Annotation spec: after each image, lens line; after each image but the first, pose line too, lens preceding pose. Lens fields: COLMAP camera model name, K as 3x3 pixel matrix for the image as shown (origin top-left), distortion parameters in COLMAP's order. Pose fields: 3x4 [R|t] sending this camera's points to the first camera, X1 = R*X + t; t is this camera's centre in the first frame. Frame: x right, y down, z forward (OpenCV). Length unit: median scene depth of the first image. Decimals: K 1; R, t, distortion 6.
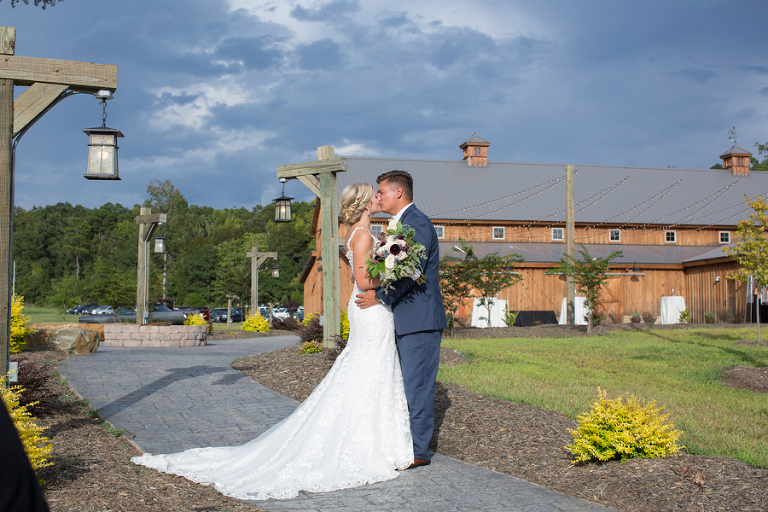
lens RADIAL K [[1148.2, 0, 384.0], [0, 1148.2, 256.0], [0, 0, 1]] dist [-0.037085, 0.123708]
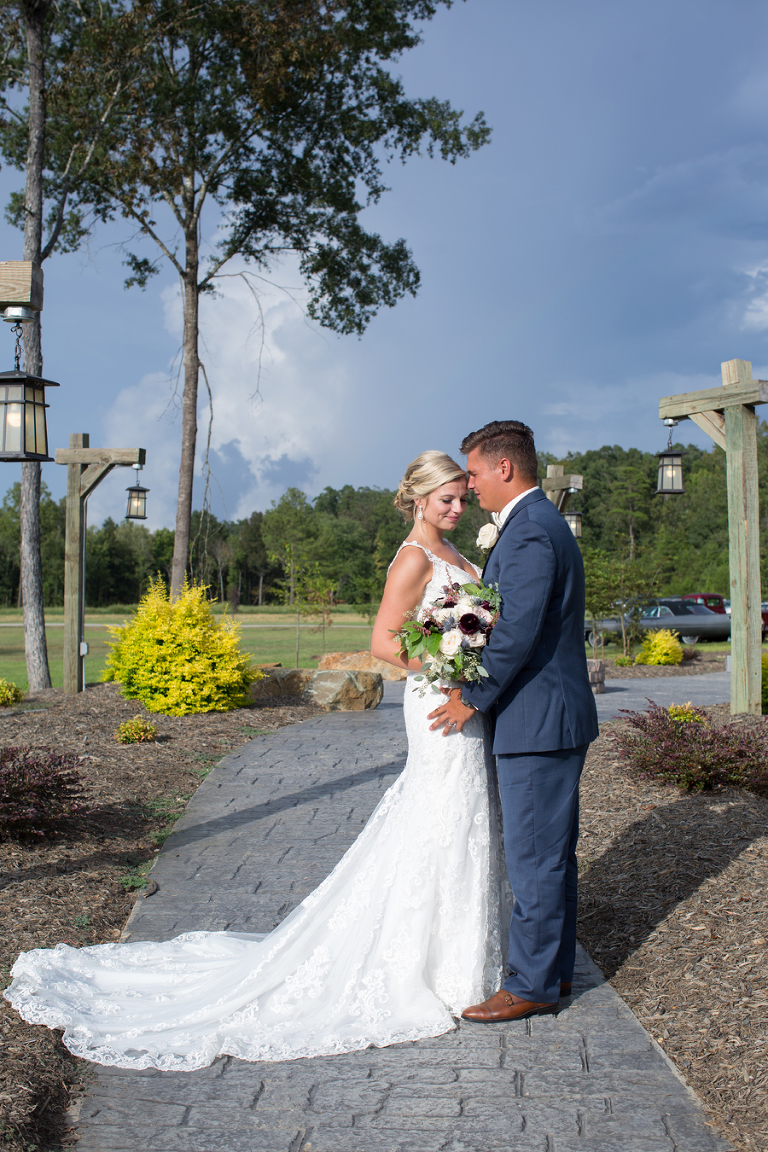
lens RADIAL K [[1722.3, 0, 384.0], [0, 1722.3, 576.0], [0, 0, 1]] dist [-0.037085, 0.123708]
pose [[0.912200, -0.002048, -0.409739, 0.136772], [0.015513, 0.999443, 0.029543, -0.015923], [0.409451, -0.033306, 0.911724, 0.140826]]
